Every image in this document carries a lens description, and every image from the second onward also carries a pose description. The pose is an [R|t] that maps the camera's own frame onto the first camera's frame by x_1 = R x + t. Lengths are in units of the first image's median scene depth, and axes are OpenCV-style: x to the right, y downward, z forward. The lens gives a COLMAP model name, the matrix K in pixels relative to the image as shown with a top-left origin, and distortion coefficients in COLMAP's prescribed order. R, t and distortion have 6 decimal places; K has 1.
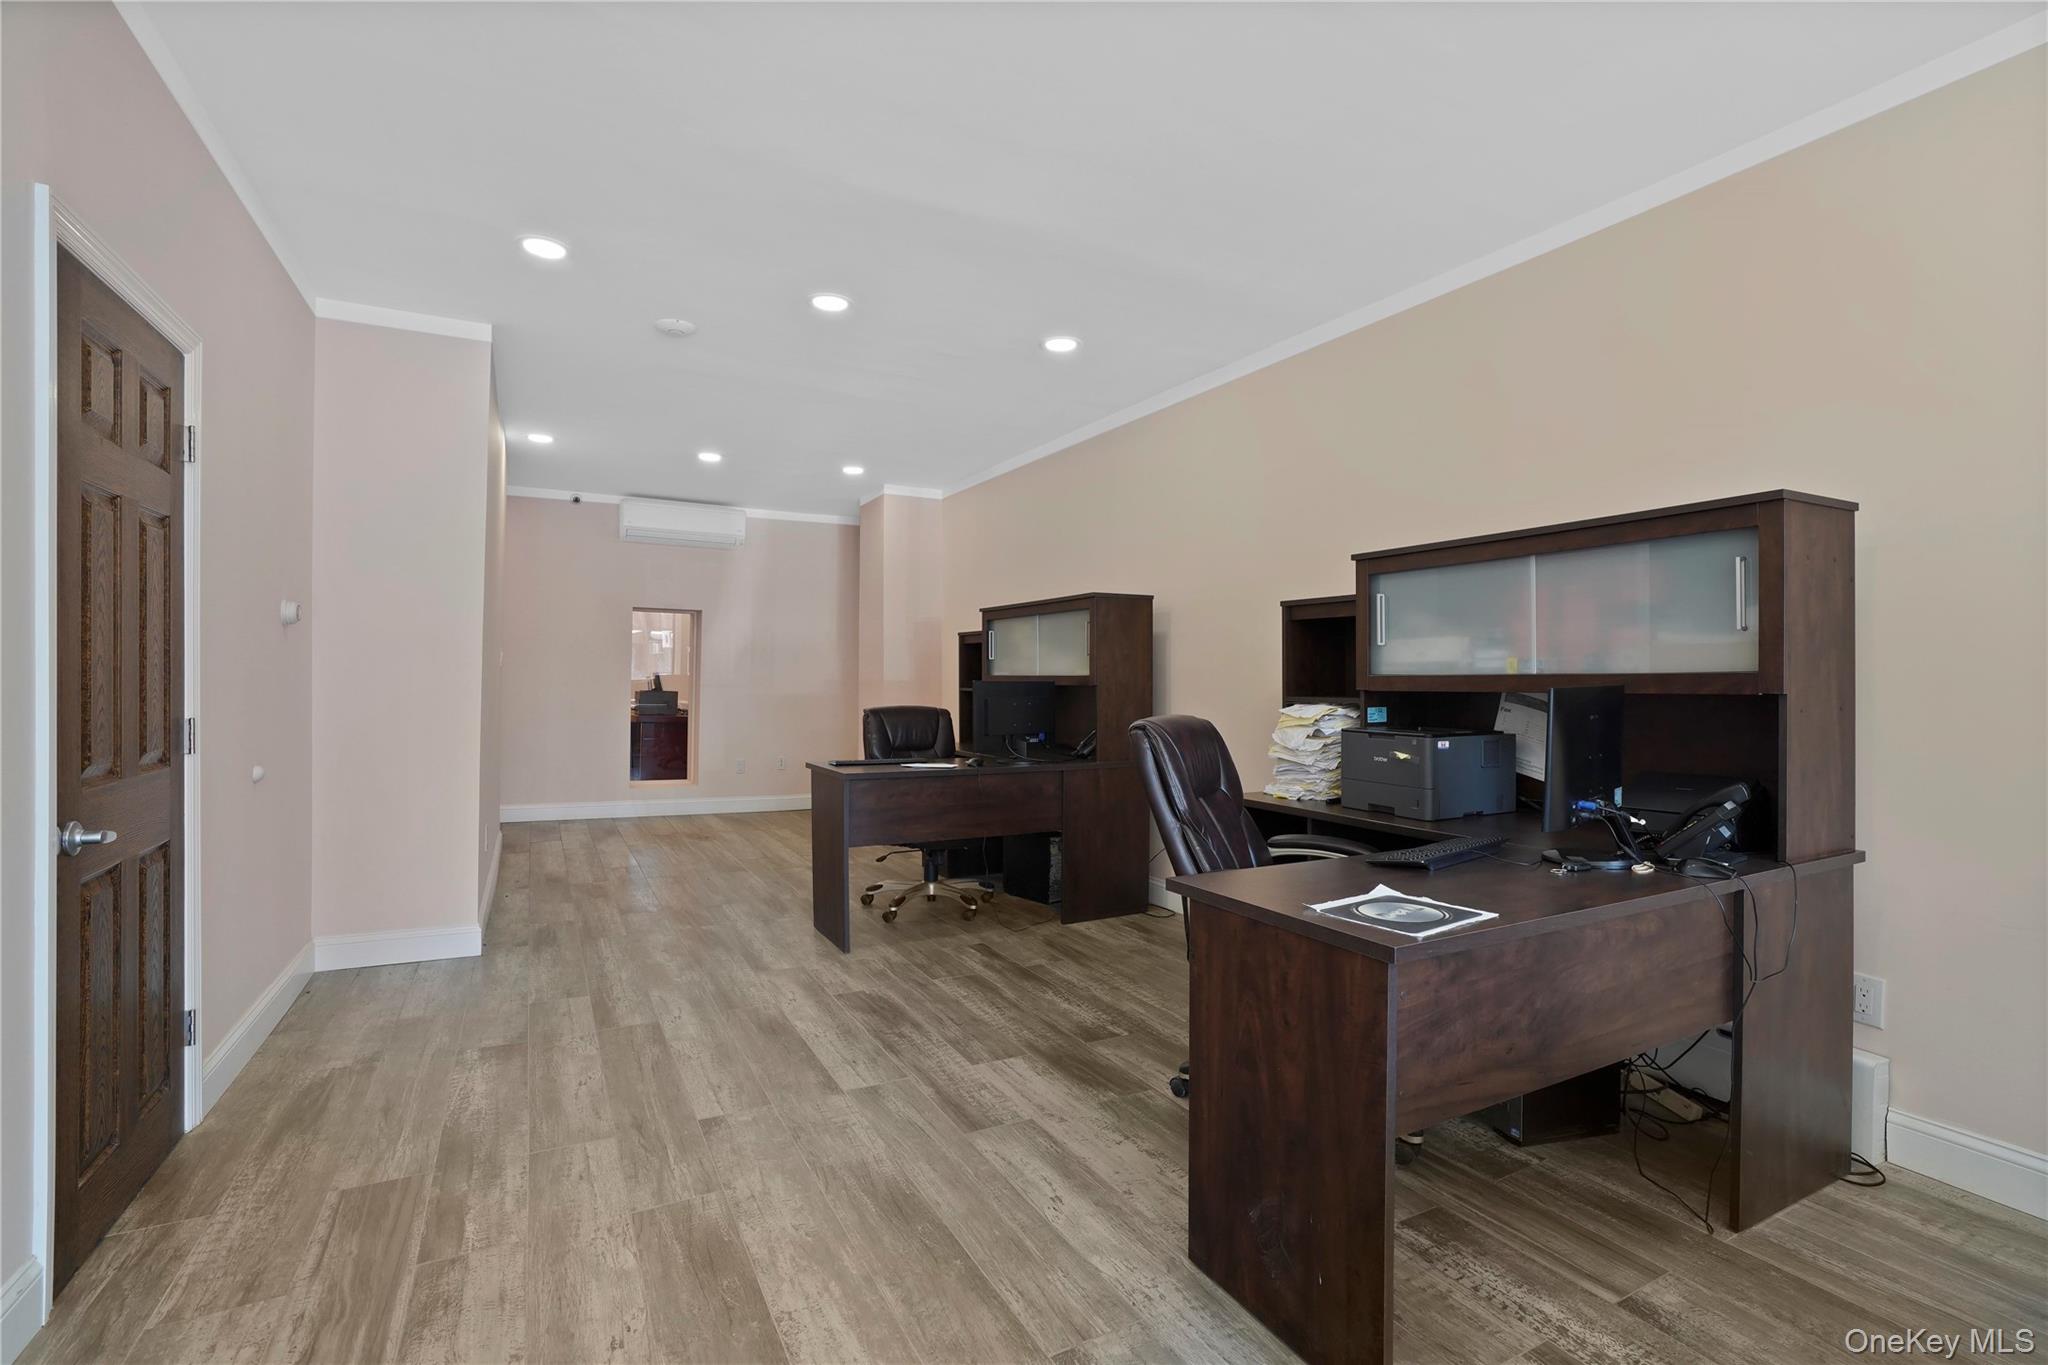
lens RADIAL K [[941.9, 0, 1019.9], [0, 941.9, 671.8], [0, 0, 1]] dist [-0.063599, 0.025829]
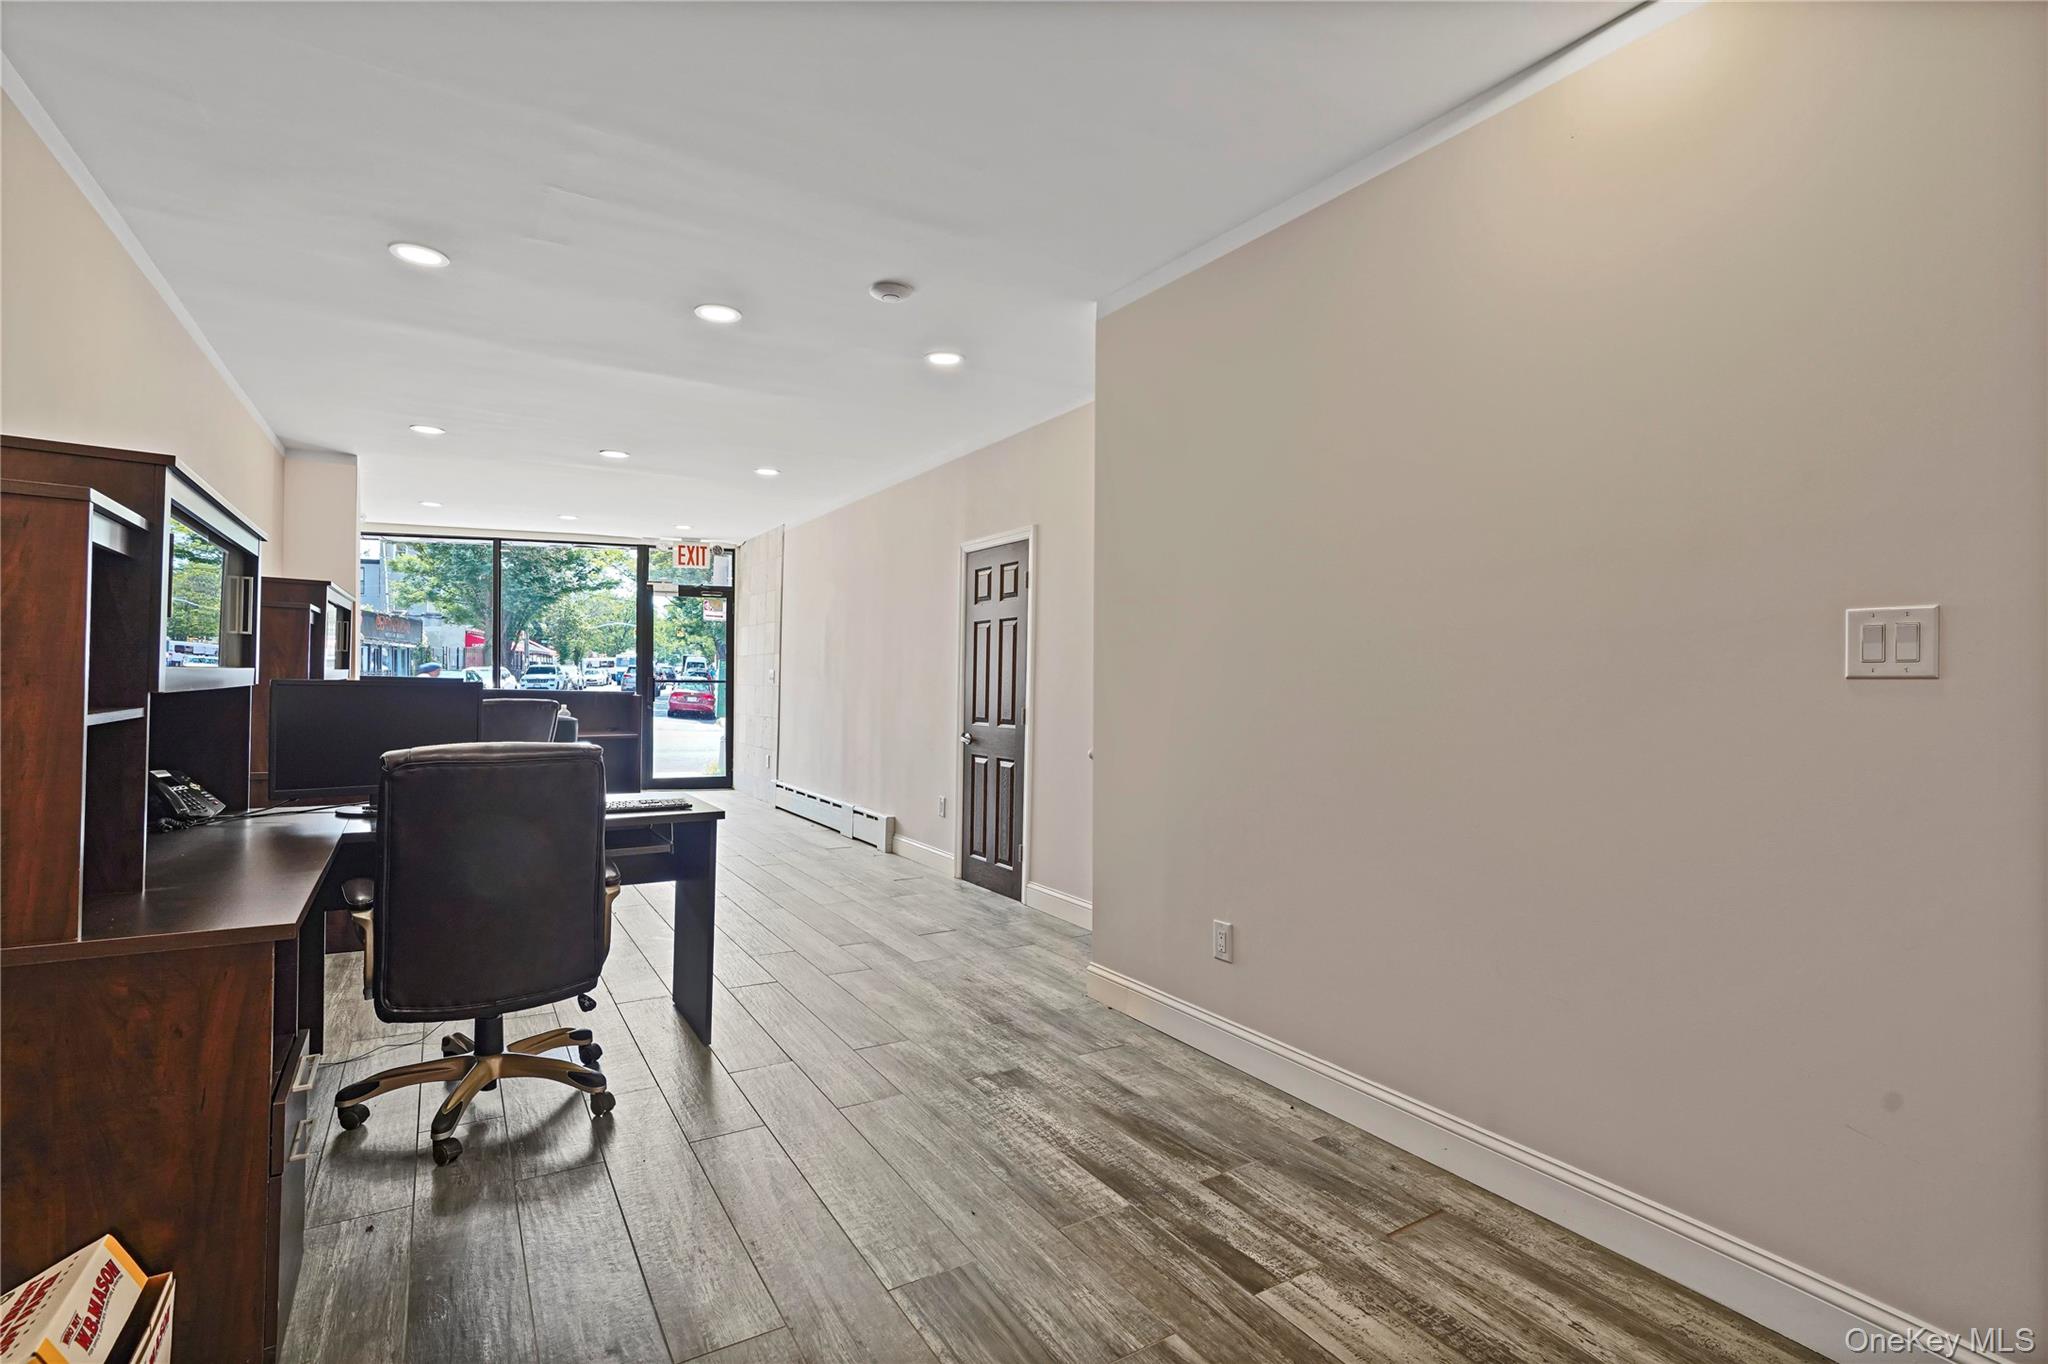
lens RADIAL K [[935.2, 0, 1043.9], [0, 935.2, 695.3], [0, 0, 1]] dist [-0.048202, 0.023661]
pose [[-0.995316, -0.025305, -0.093307, -0.402238], [-0.025840, 0.999656, 0.004525, 0.005281], [0.093160, 0.006915, -0.995627, 1.720052]]
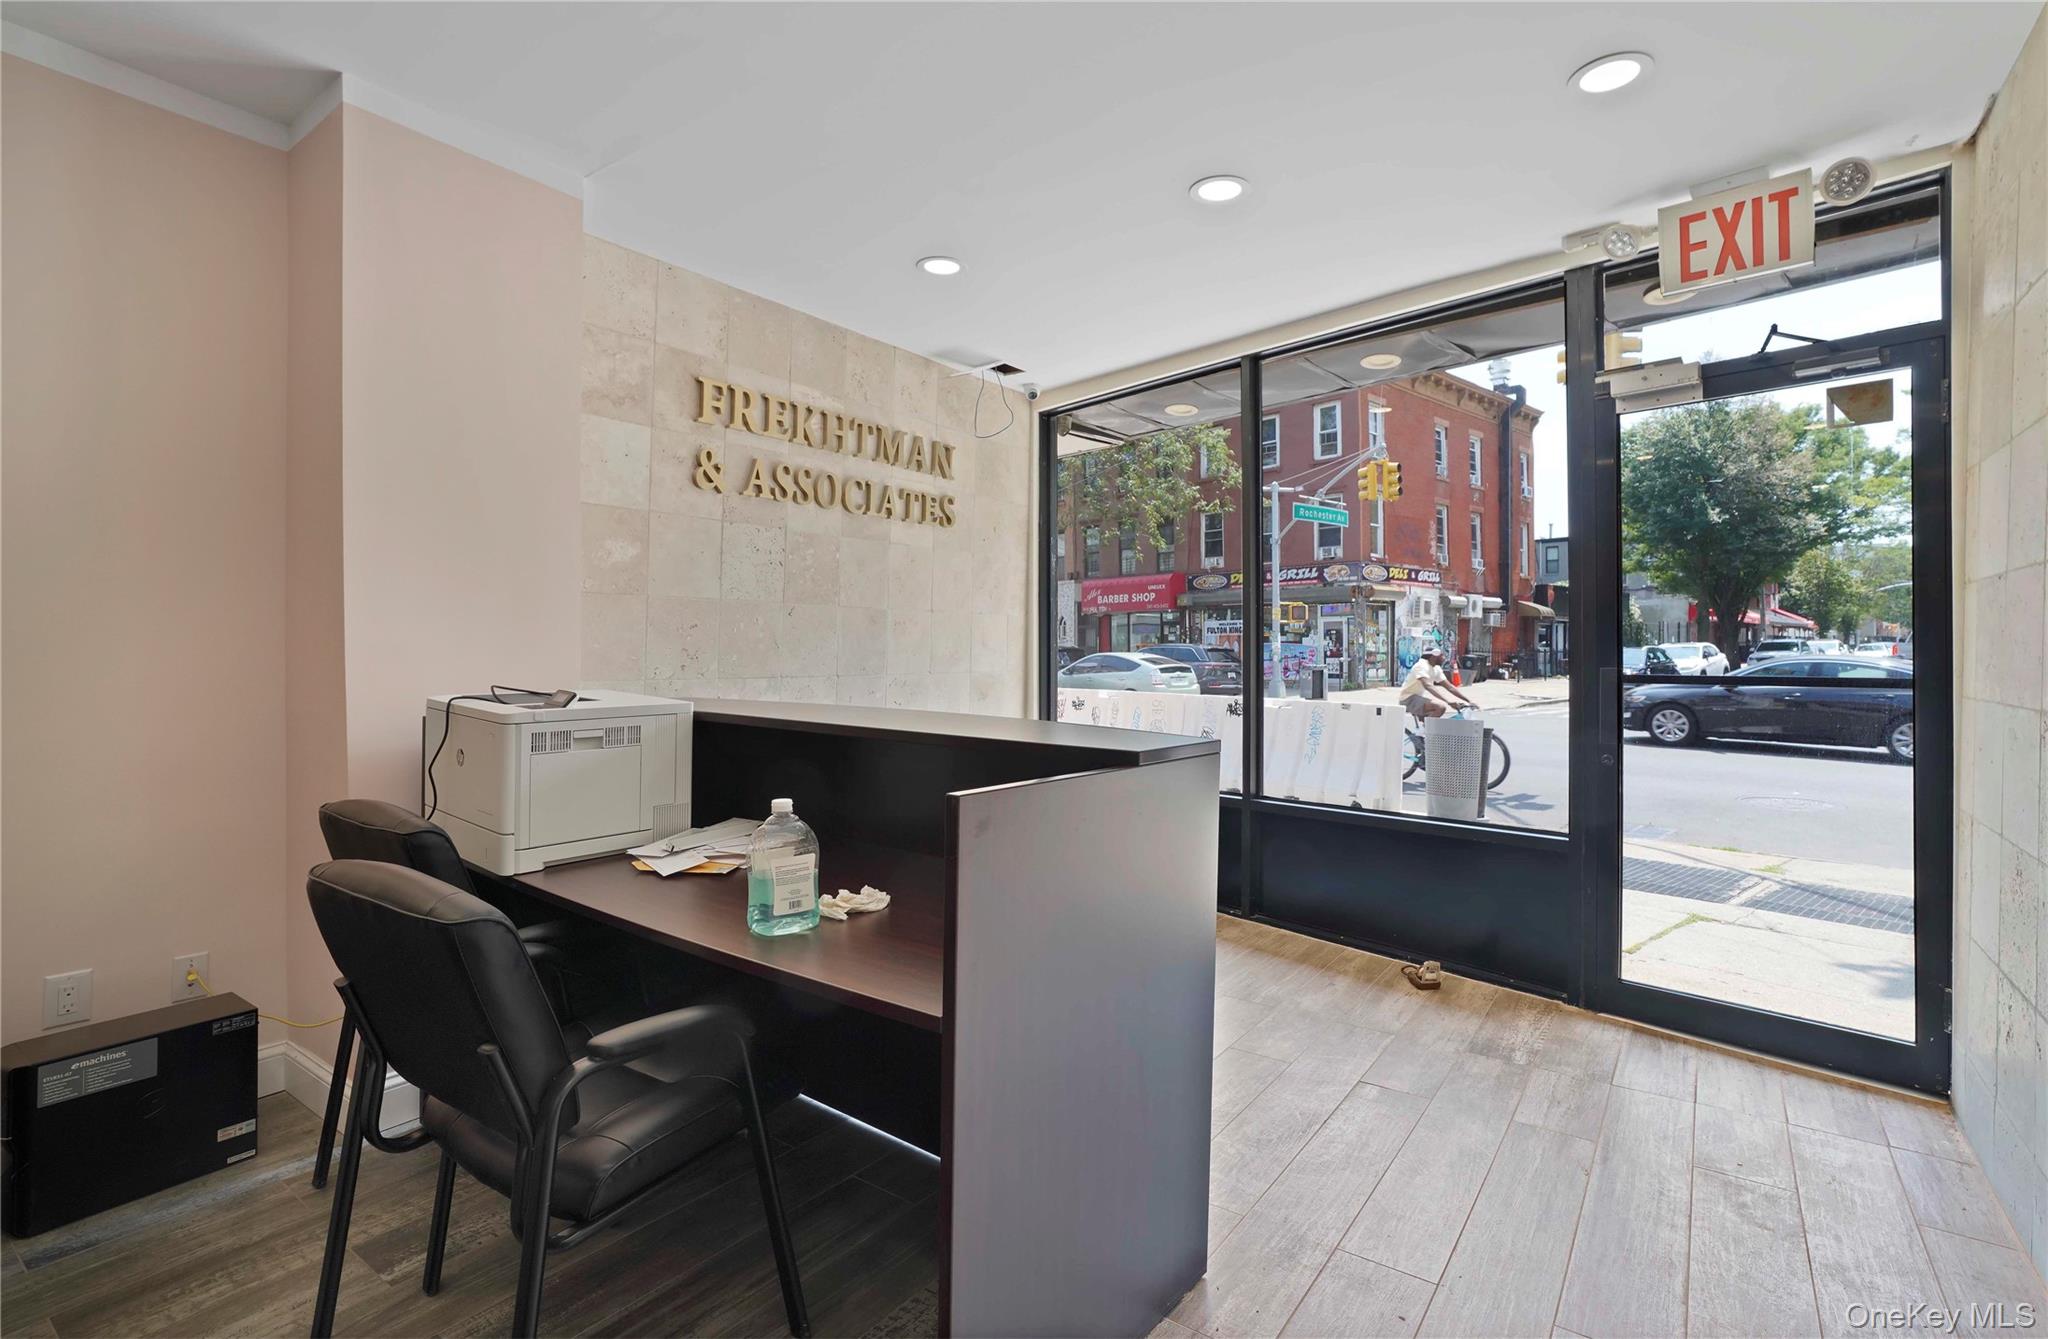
lens RADIAL K [[958.0, 0, 1029.2], [0, 958.0, 636.2], [0, 0, 1]] dist [-0.059649, 0.023074]
pose [[-0.444548, 0.001270, 0.895754, -0.103857], [-0.014203, 0.999863, -0.008466, -0.015581], [-0.895642, -0.016486, -0.444469, 0.078397]]
